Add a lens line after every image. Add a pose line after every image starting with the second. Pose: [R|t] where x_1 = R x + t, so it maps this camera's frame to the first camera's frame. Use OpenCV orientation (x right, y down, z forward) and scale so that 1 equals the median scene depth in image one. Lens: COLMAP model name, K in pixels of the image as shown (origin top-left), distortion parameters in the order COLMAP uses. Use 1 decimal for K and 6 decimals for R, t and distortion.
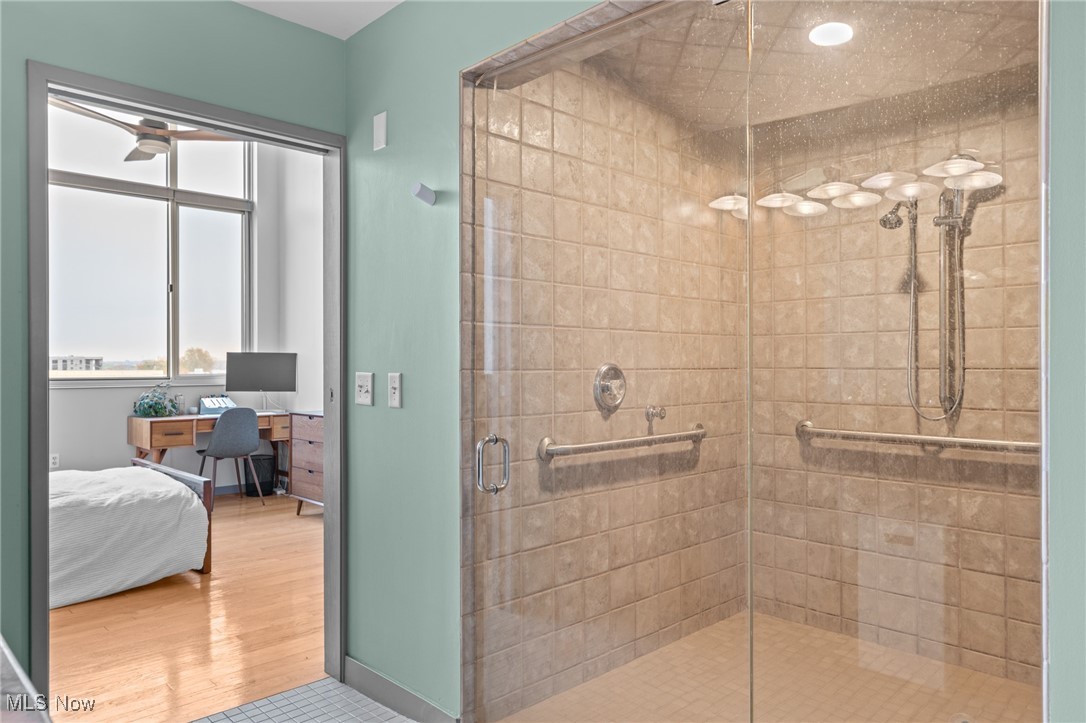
lens RADIAL K [[731.3, 0, 543.5], [0, 731.3, 361.3], [0, 0, 1]] dist [0.000587, 0.000060]
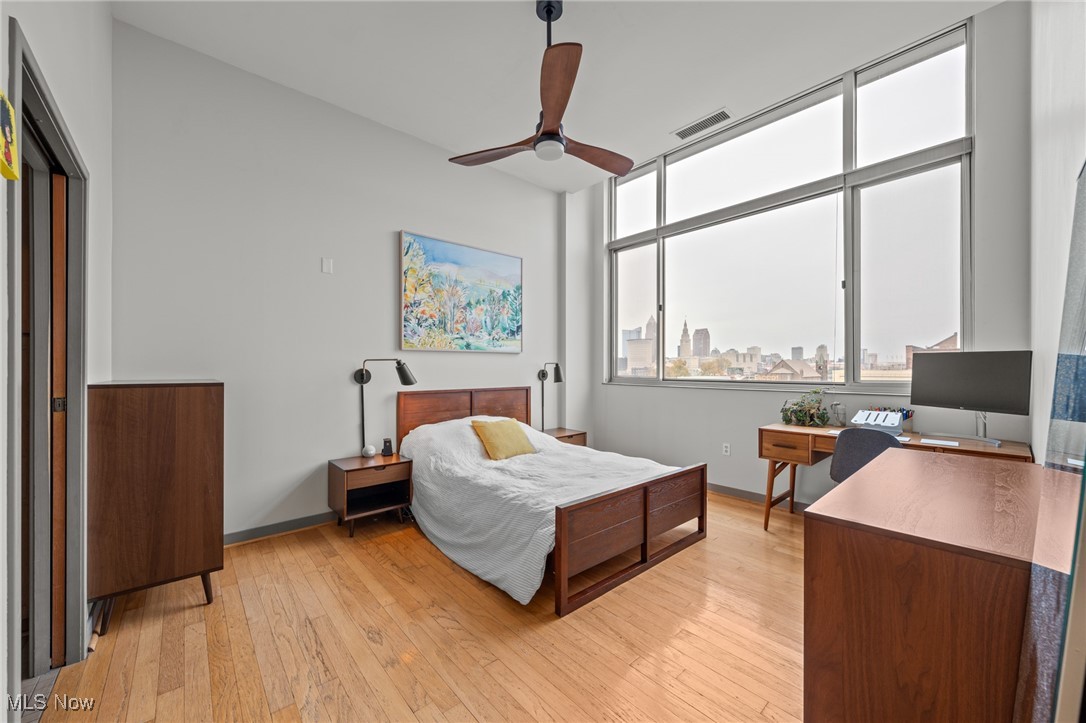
lens RADIAL K [[398.0, 0, 539.6], [0, 398.0, 370.1], [0, 0, 1]] dist [0.002244, -0.000718]
pose [[-0.051242, 0.003864, -0.998679, 0.001689], [0.003202, 0.999988, 0.003705, 0.001766], [0.998681, -0.003008, -0.051254, 0.605377]]
